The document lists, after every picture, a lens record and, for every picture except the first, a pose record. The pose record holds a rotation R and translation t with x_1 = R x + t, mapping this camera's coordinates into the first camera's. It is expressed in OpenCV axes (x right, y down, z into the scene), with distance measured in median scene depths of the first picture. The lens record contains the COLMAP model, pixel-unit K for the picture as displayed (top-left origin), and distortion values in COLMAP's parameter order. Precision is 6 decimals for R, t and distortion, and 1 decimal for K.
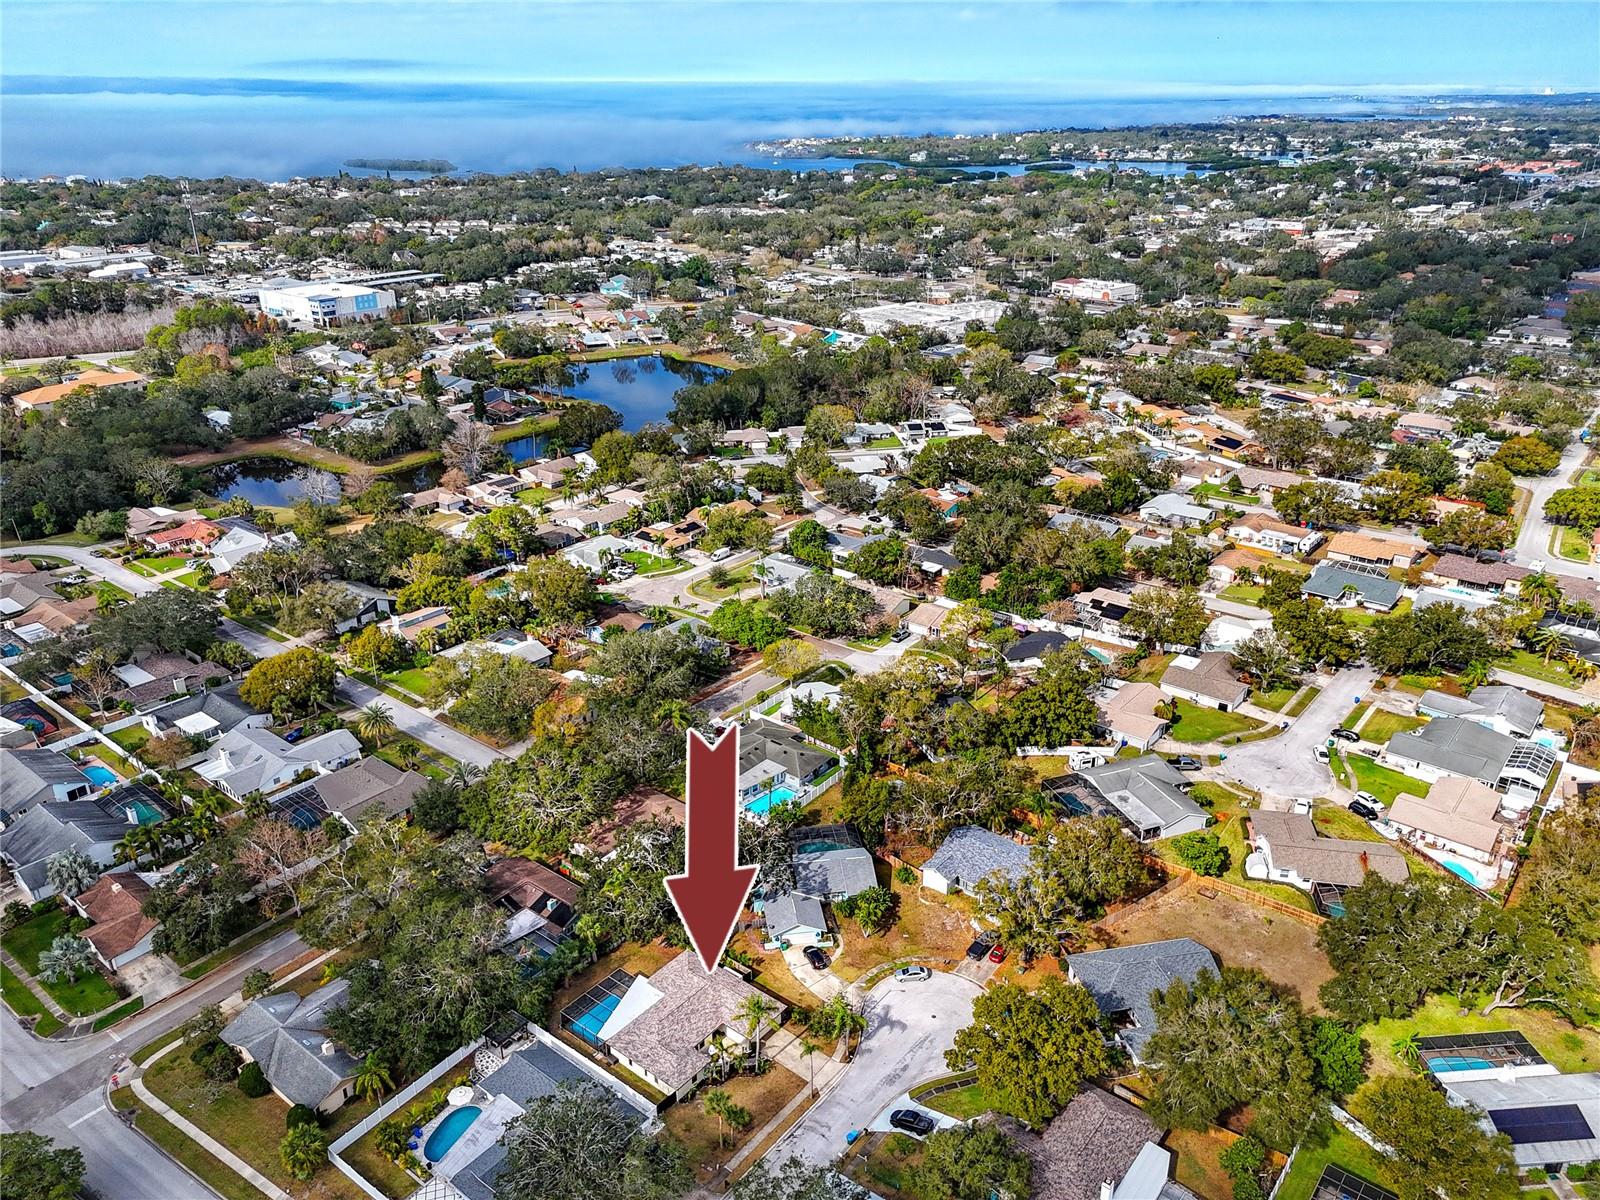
lens RADIAL K [[1184.0, 0, 800.0], [0, 1184.0, 600.0], [0, 0, 1]] dist [0.067017, -0.057133]
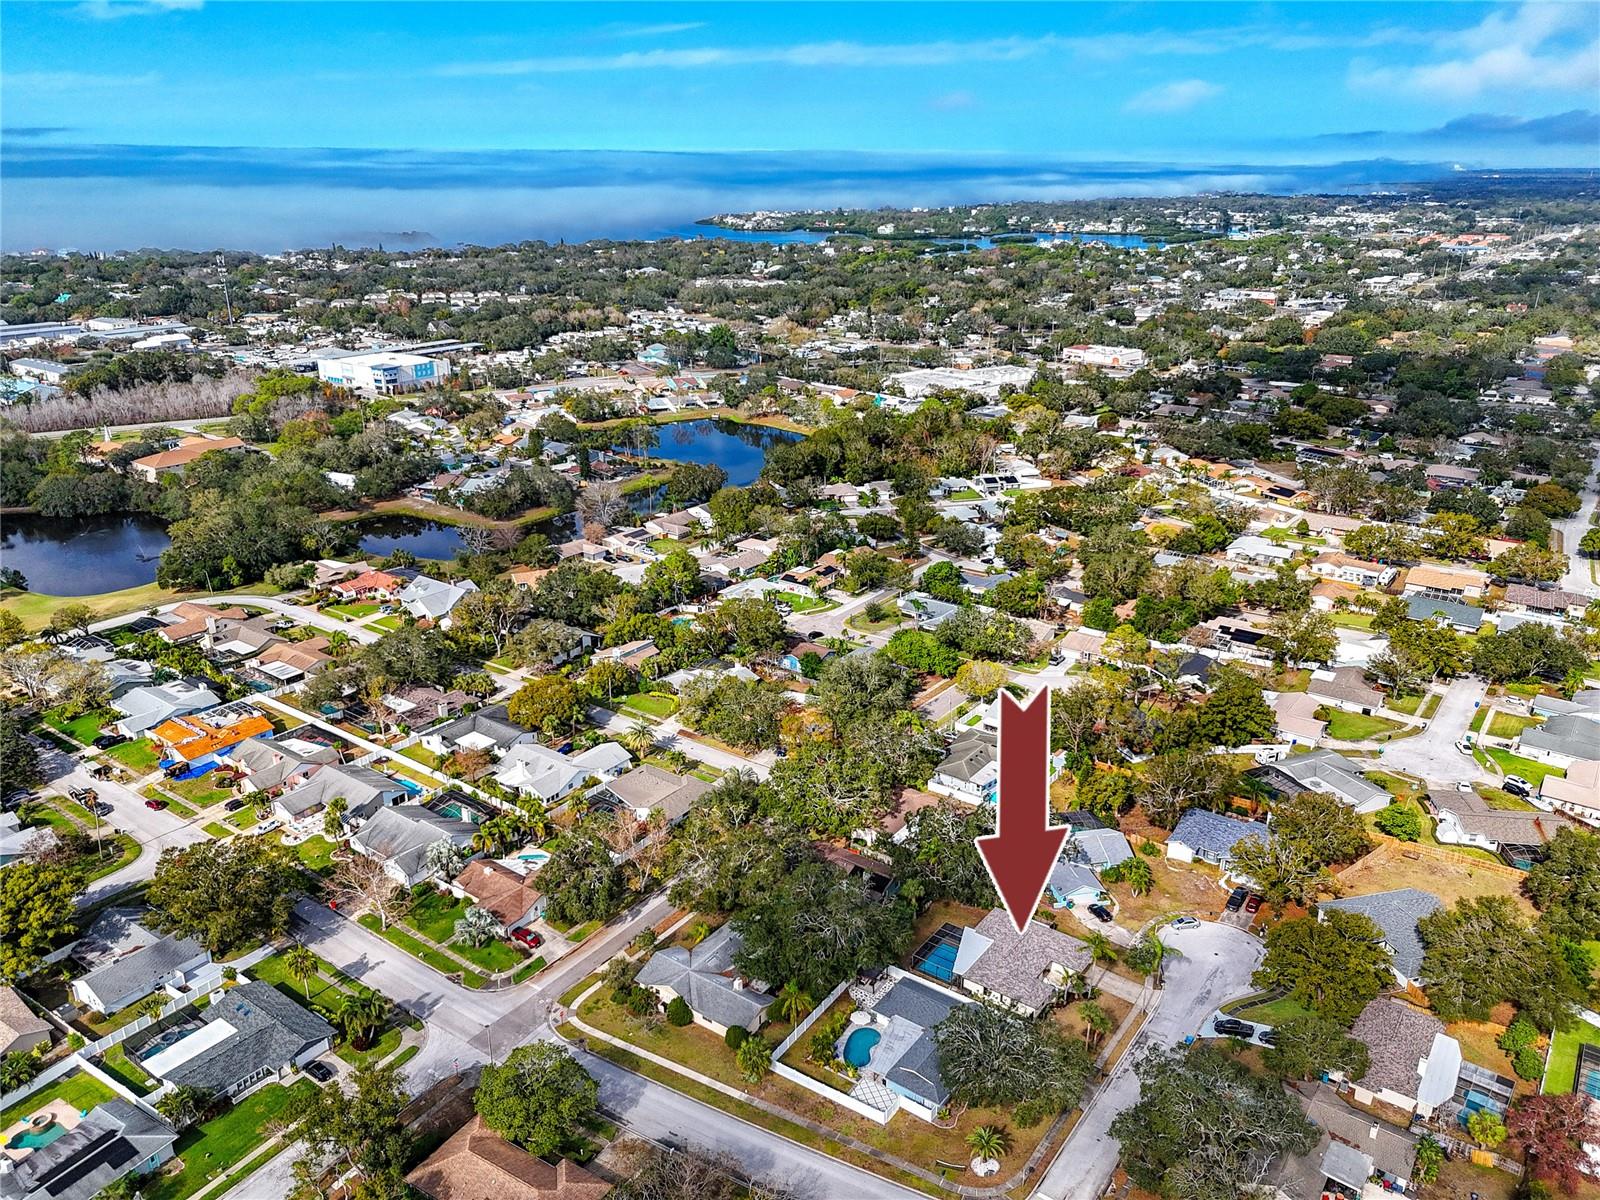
lens RADIAL K [[1184.0, 0, 800.0], [0, 1184.0, 600.0], [0, 0, 1]] dist [0.067017, -0.057133]
pose [[0.998844, -0.013652, 0.046094, -0.147304], [0.016020, 0.998550, -0.051396, 0.019274], [-0.045325, 0.052075, 0.997614, -0.084515]]
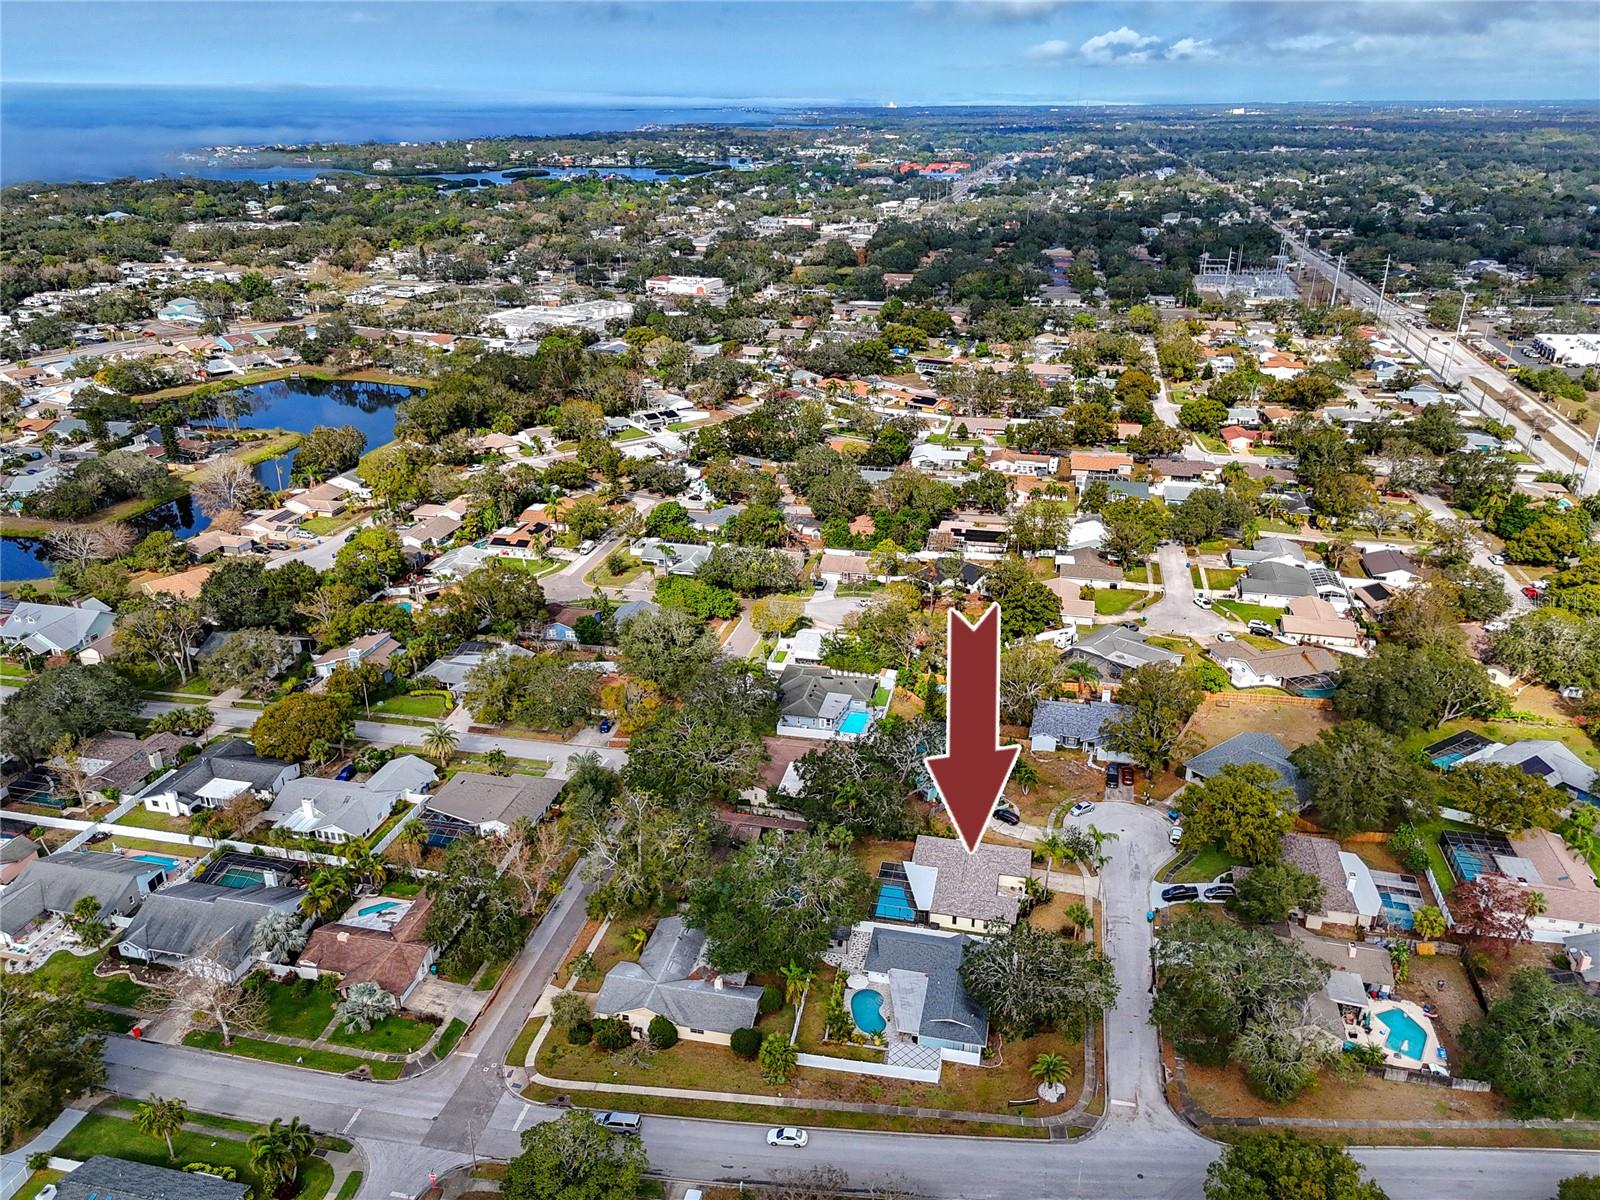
lens RADIAL K [[1184.0, 0, 800.0], [0, 1184.0, 600.0], [0, 0, 1]] dist [0.067017, -0.057133]
pose [[0.897391, -0.168930, 0.407618, -0.272933], [0.171386, 0.984723, 0.030787, 0.005030], [-0.406592, 0.042232, 0.912633, -0.008409]]
